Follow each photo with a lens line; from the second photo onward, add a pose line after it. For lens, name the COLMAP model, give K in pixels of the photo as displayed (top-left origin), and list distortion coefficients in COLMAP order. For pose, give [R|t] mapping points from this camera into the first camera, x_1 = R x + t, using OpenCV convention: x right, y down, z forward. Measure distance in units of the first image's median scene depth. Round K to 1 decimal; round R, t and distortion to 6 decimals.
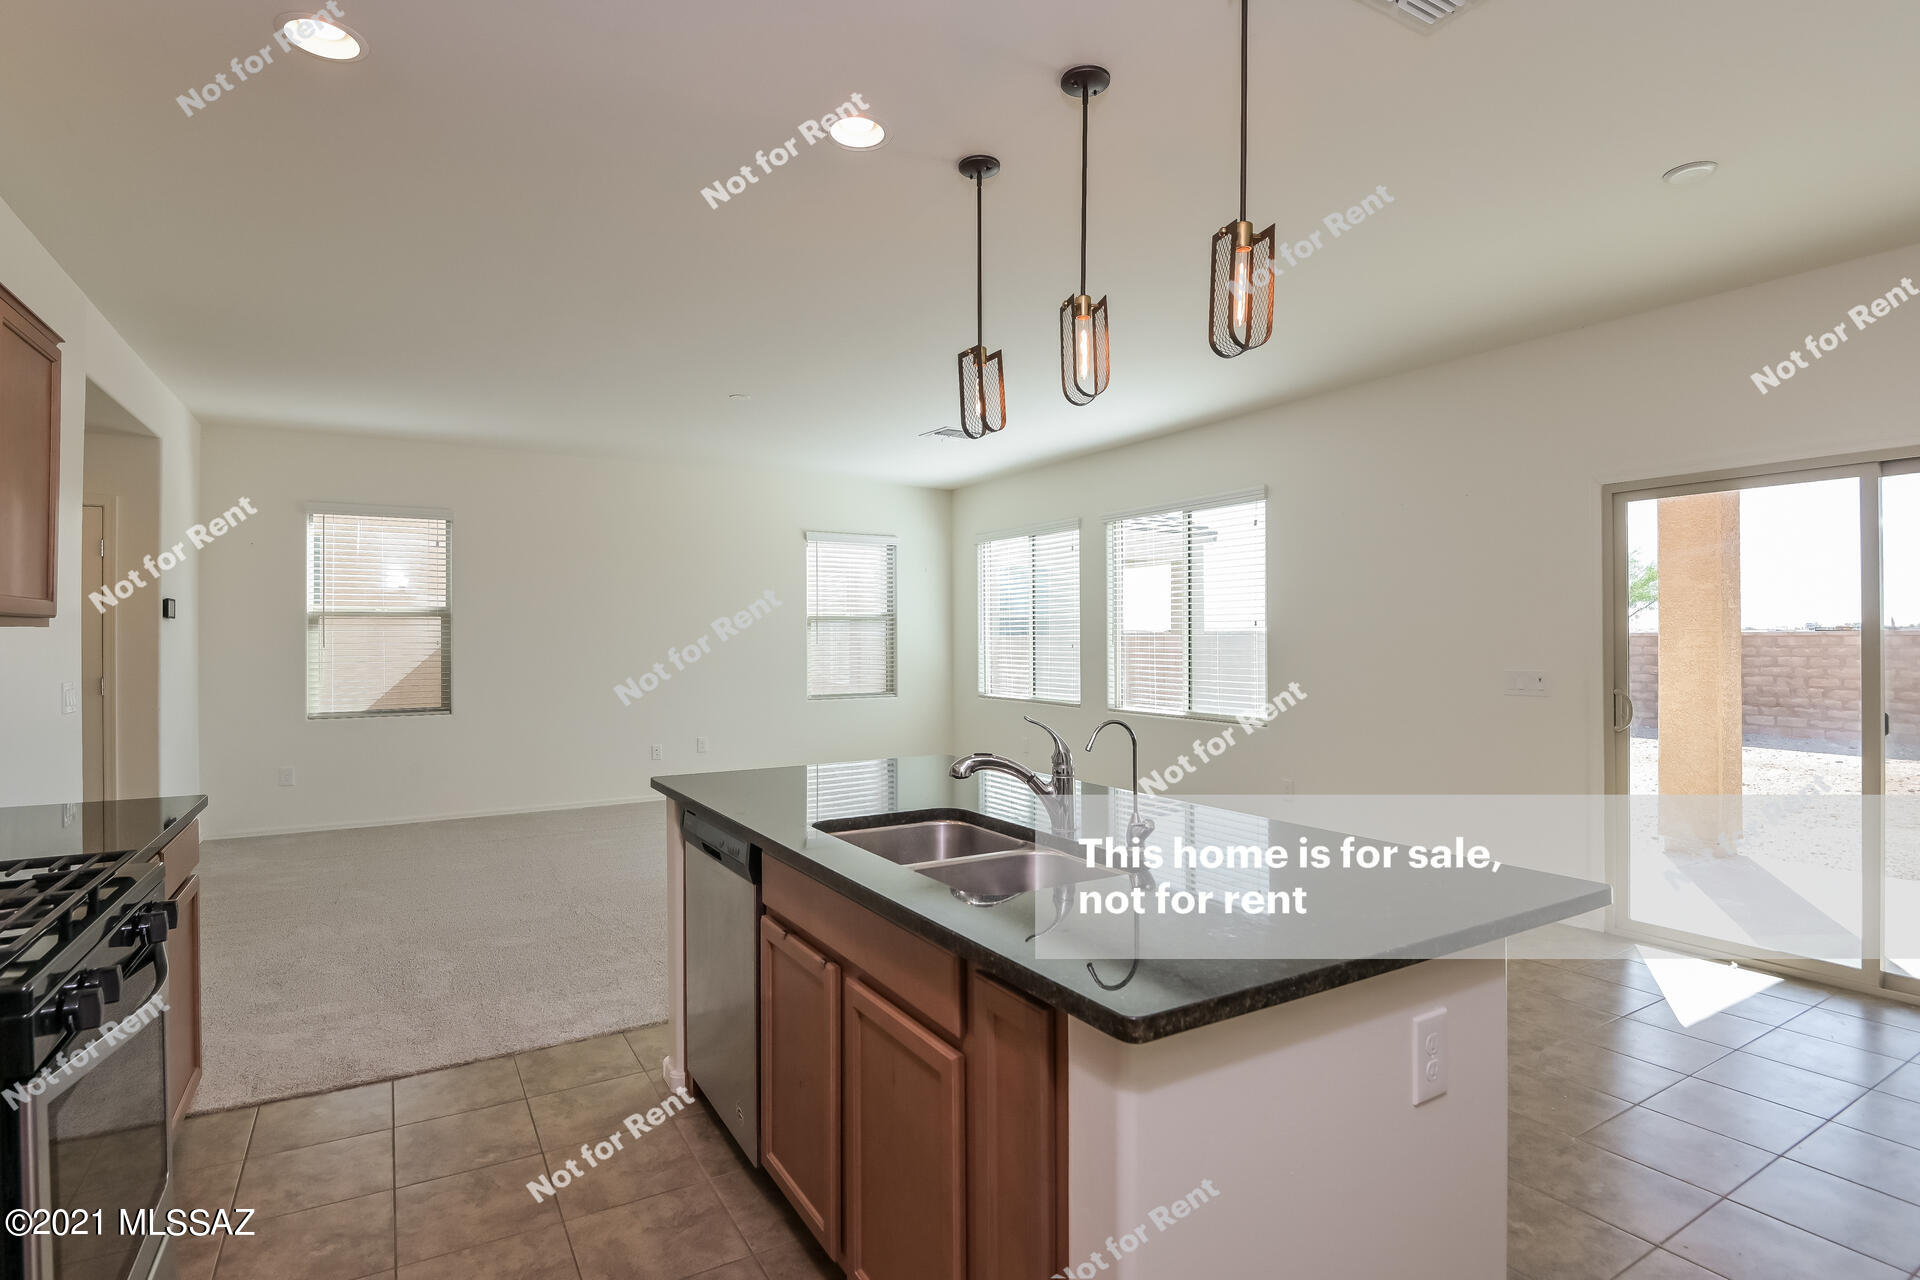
lens RADIAL K [[966.7, 0, 967.3], [0, 966.7, 636.8], [0, 0, 1]] dist [-0.012067, -0.001343]
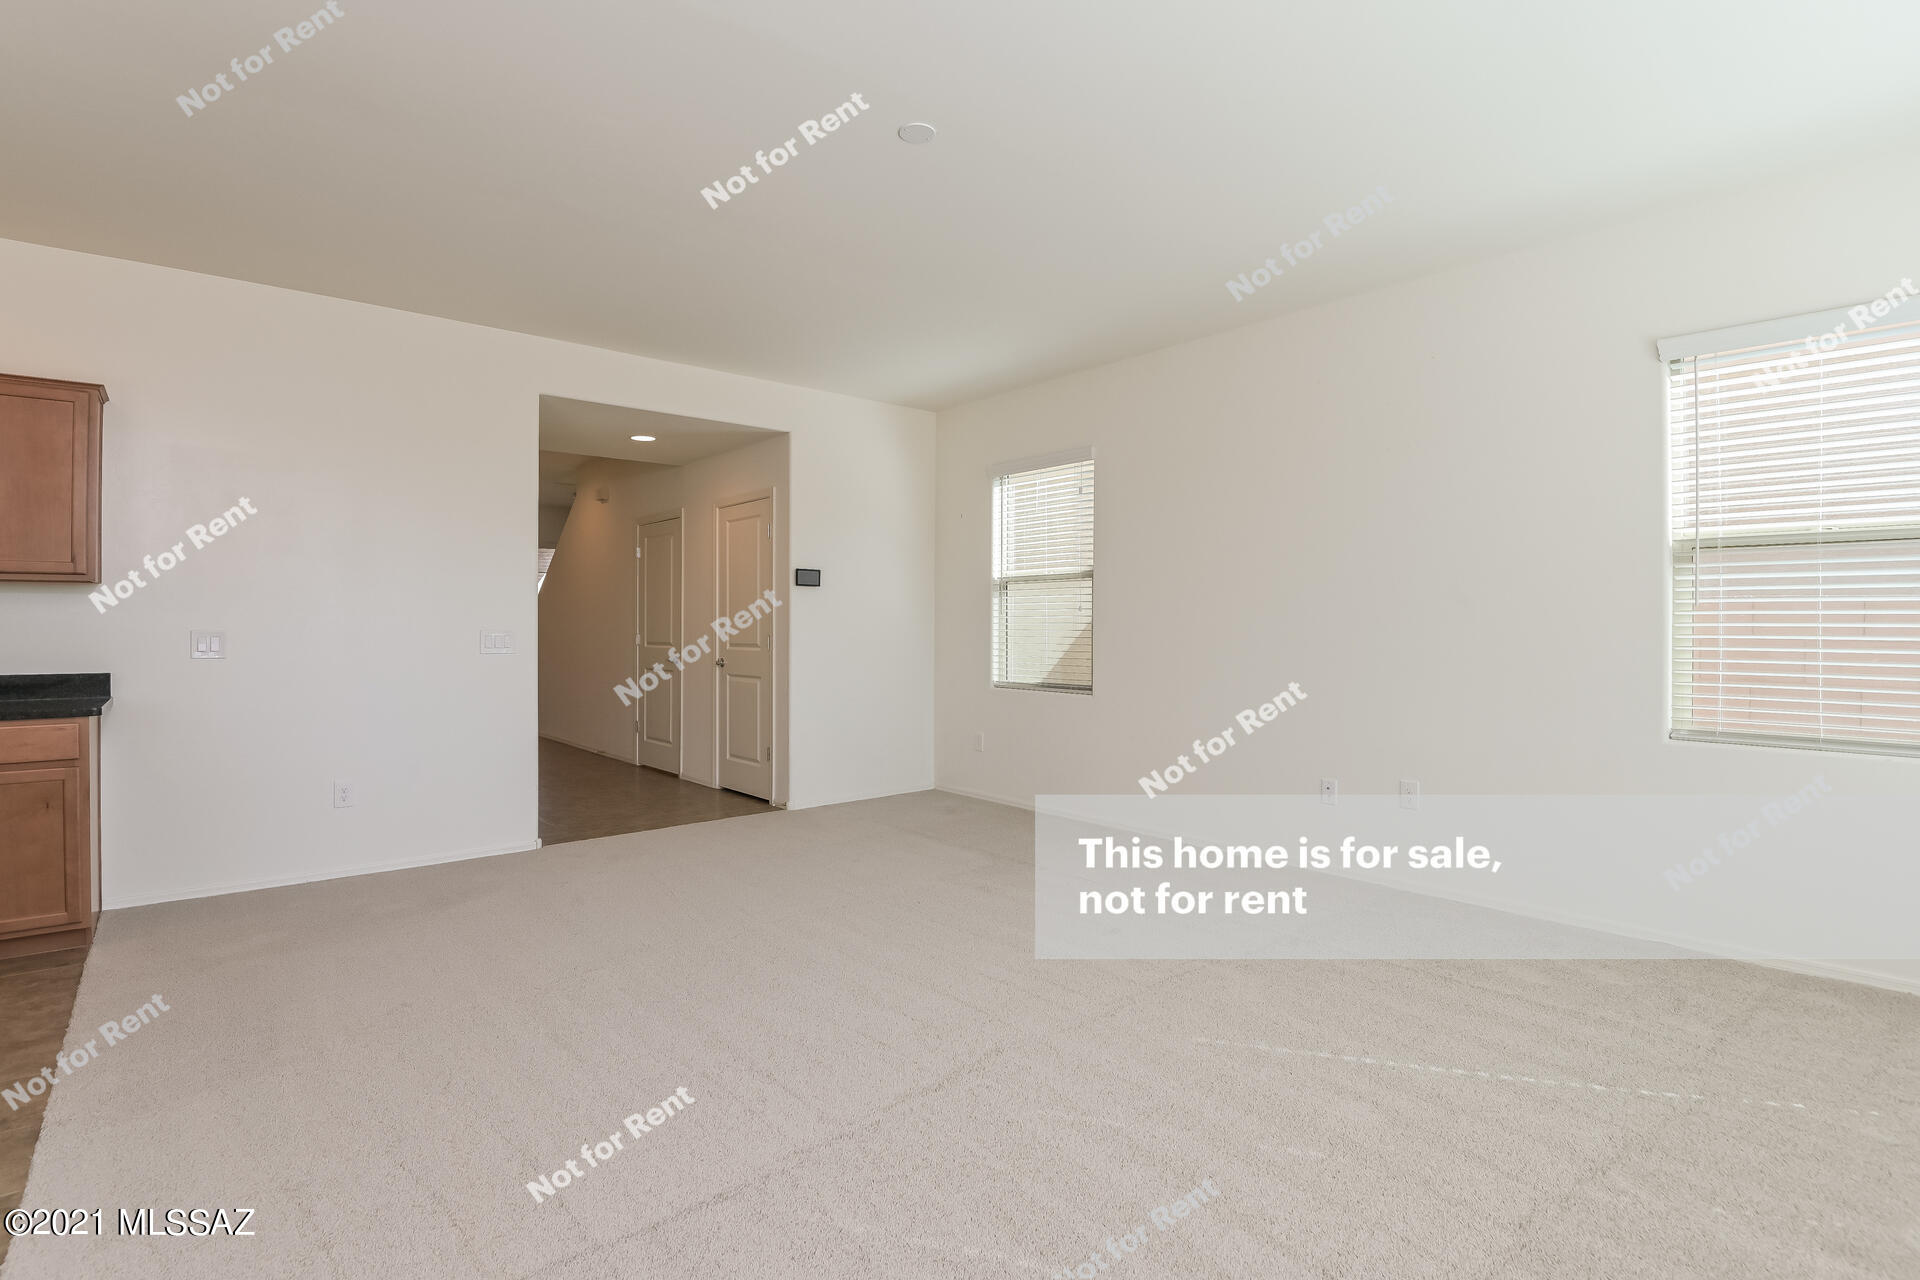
lens RADIAL K [[930.3, 0, 963.7], [0, 930.3, 642.9], [0, 0, 1]] dist [-0.007641, -0.003756]
pose [[0.159868, 0.020917, -0.986917, 0.230770], [-0.002160, 0.999780, 0.020840, 0.019438], [0.987136, -0.001200, 0.159878, 0.779625]]
